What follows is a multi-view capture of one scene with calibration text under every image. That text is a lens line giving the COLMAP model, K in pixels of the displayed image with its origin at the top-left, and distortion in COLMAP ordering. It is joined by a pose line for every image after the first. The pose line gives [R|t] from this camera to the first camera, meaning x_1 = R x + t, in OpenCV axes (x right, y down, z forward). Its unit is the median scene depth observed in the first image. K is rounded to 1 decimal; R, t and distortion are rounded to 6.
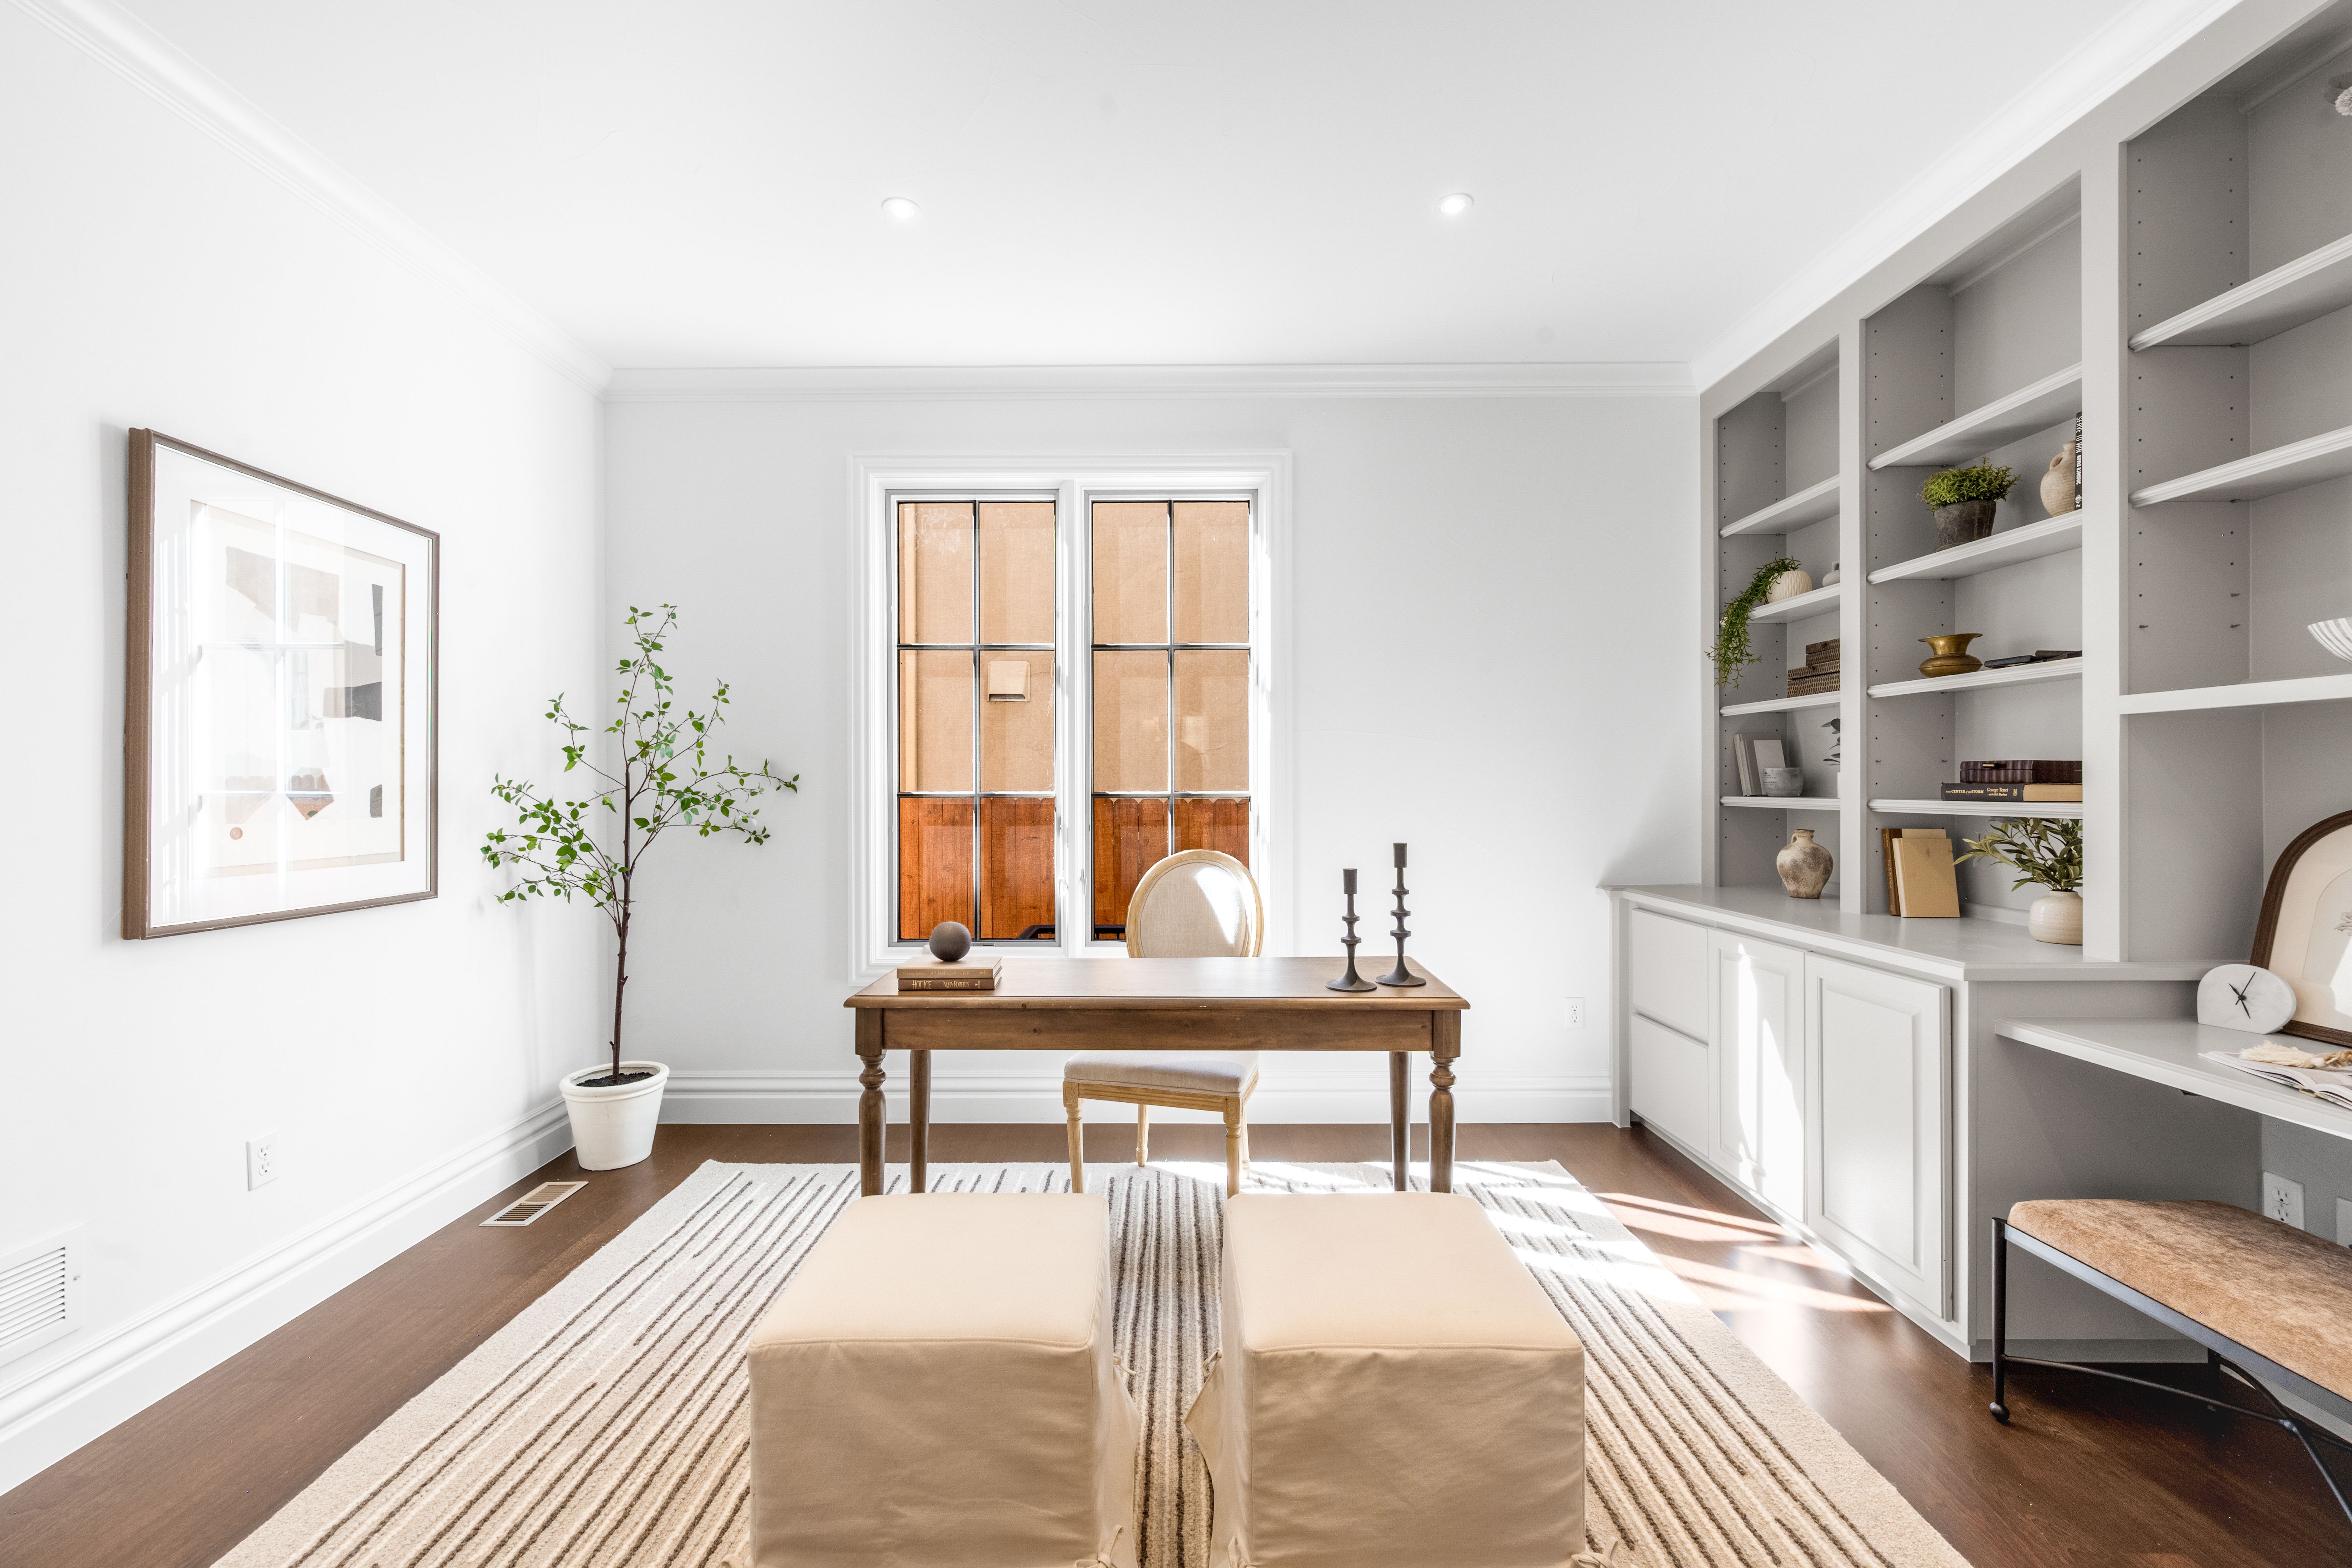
lens RADIAL K [[912.1, 0, 1176.0], [0, 912.1, 784.0], [0, 0, 1]] dist [0.000036, 0.000004]
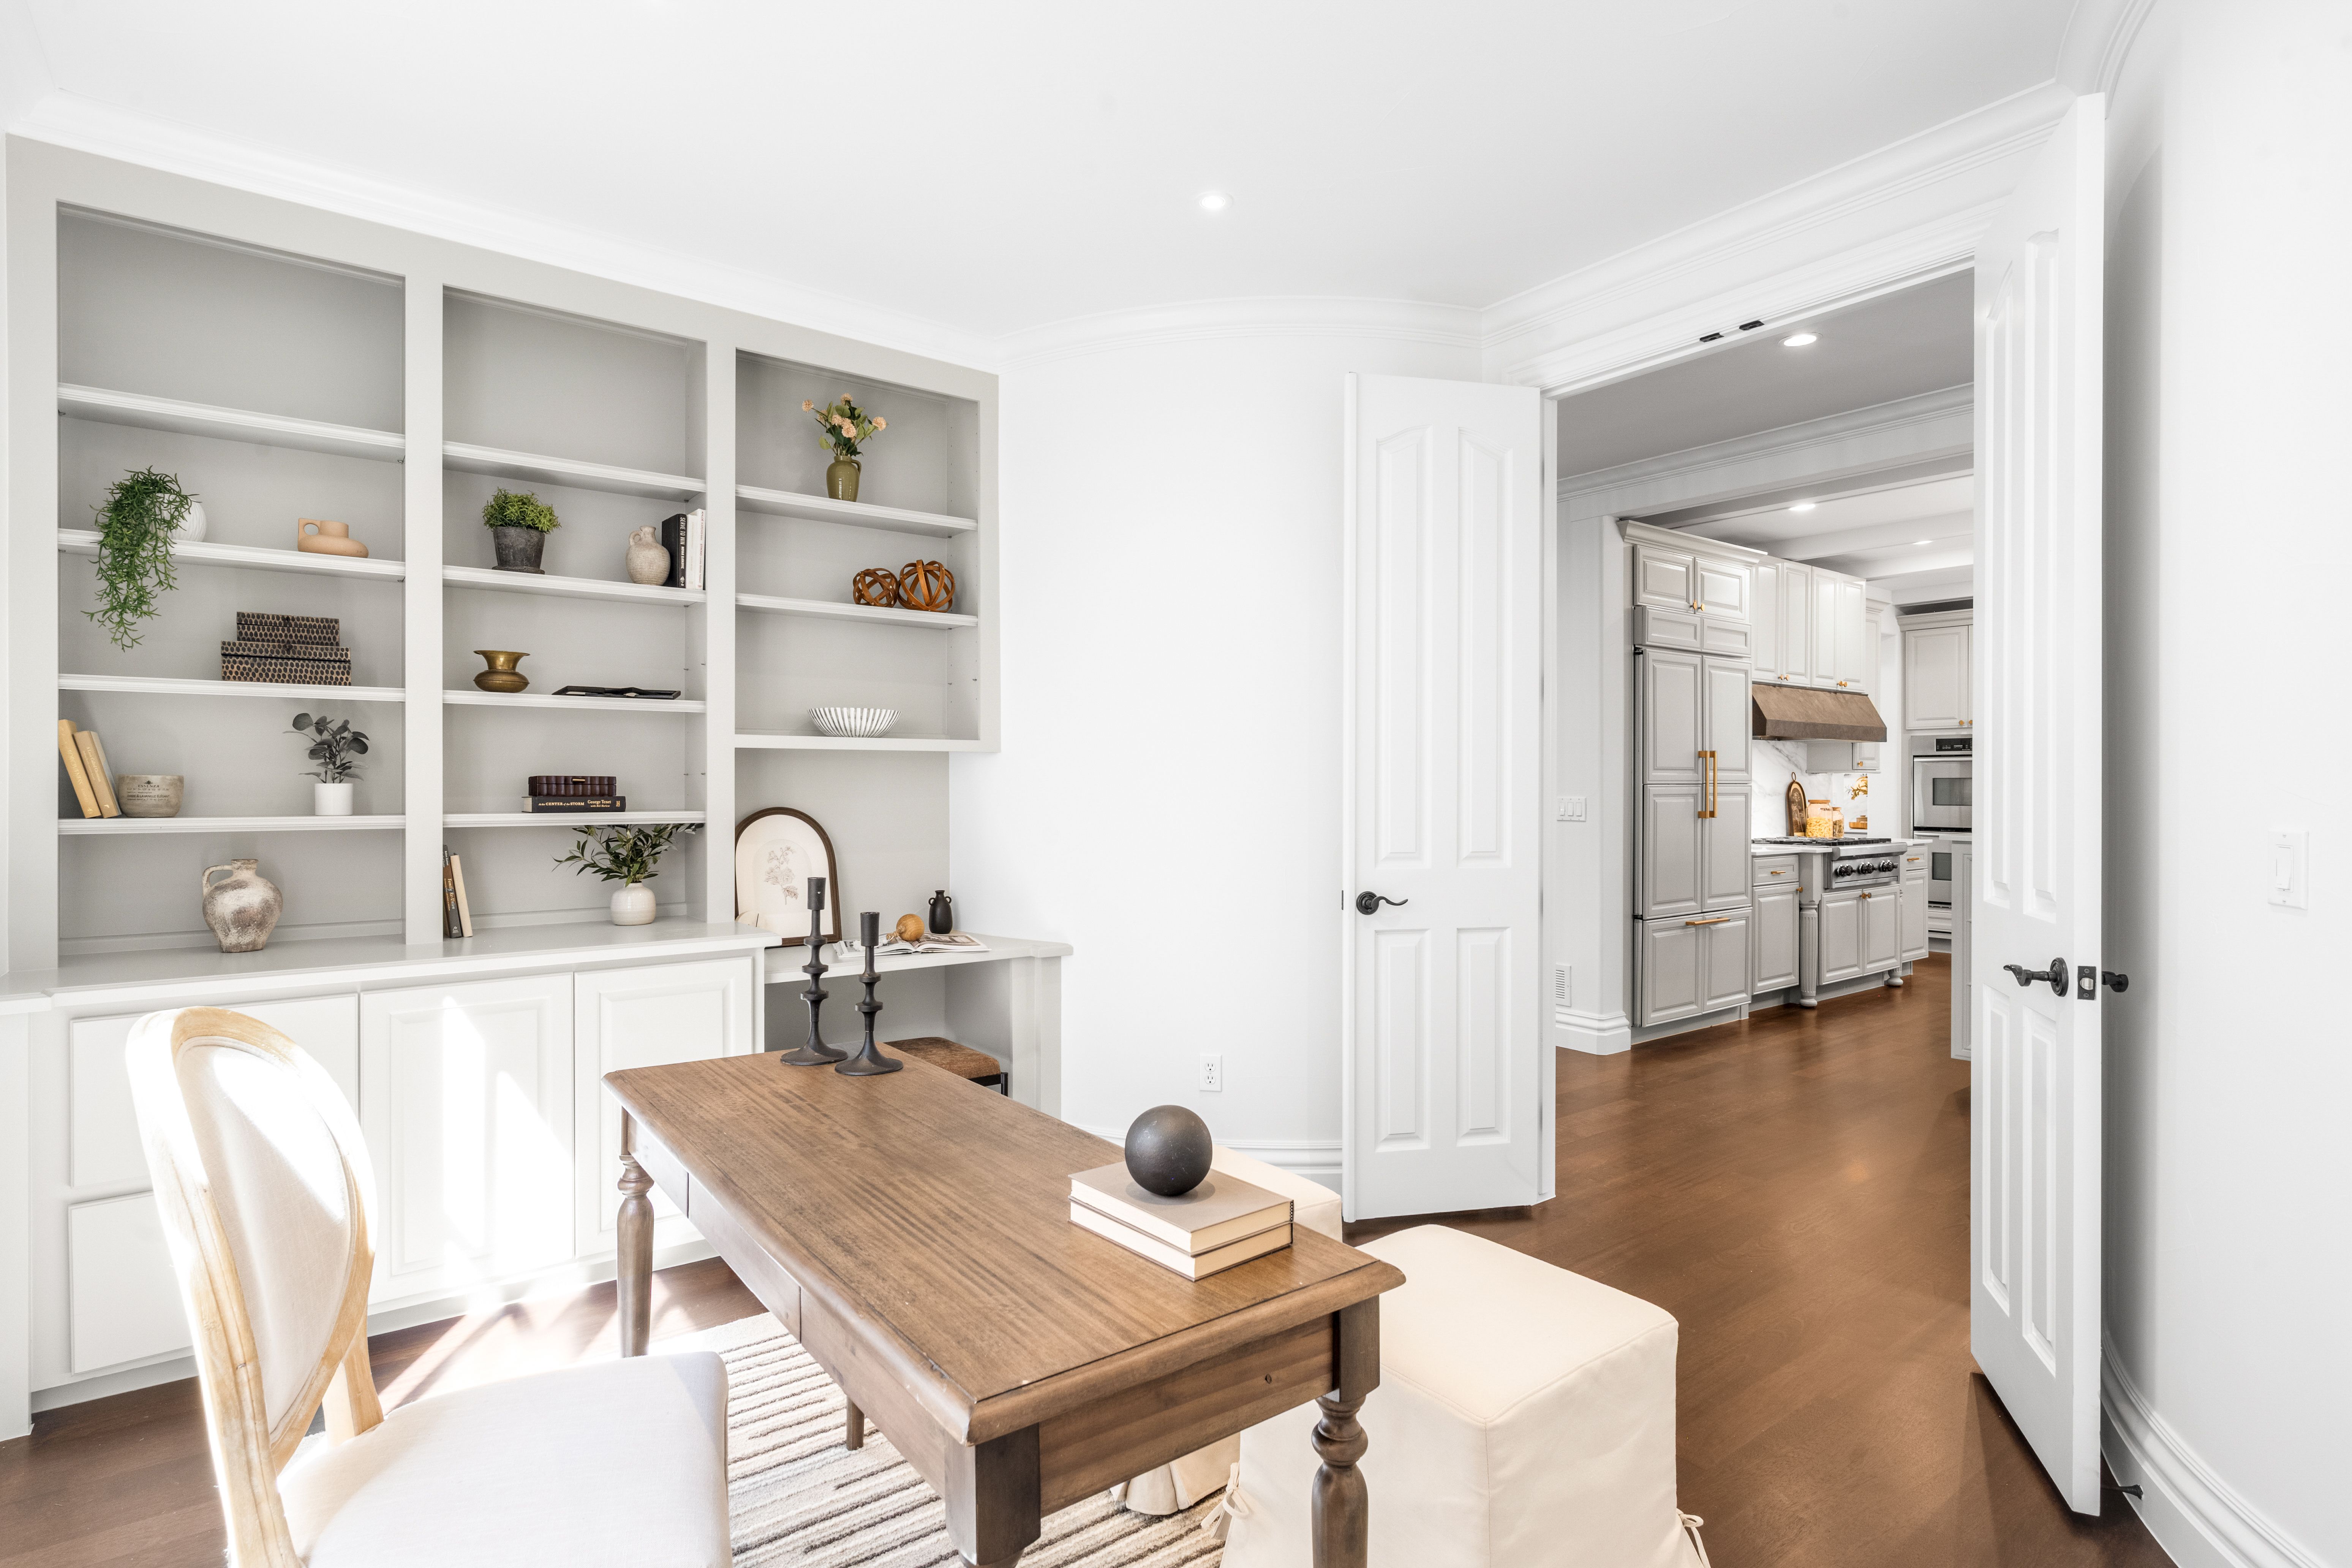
lens RADIAL K [[1173.7, 0, 1176.0], [0, 1173.7, 784.0], [0, 0, 1]] dist [0.000248, -0.000020]
pose [[-0.606497, -0.001547, 0.795084, -0.626812], [-0.003479, 0.999994, -0.000708, -0.015433], [-0.795078, -0.003195, -0.606499, 1.170104]]
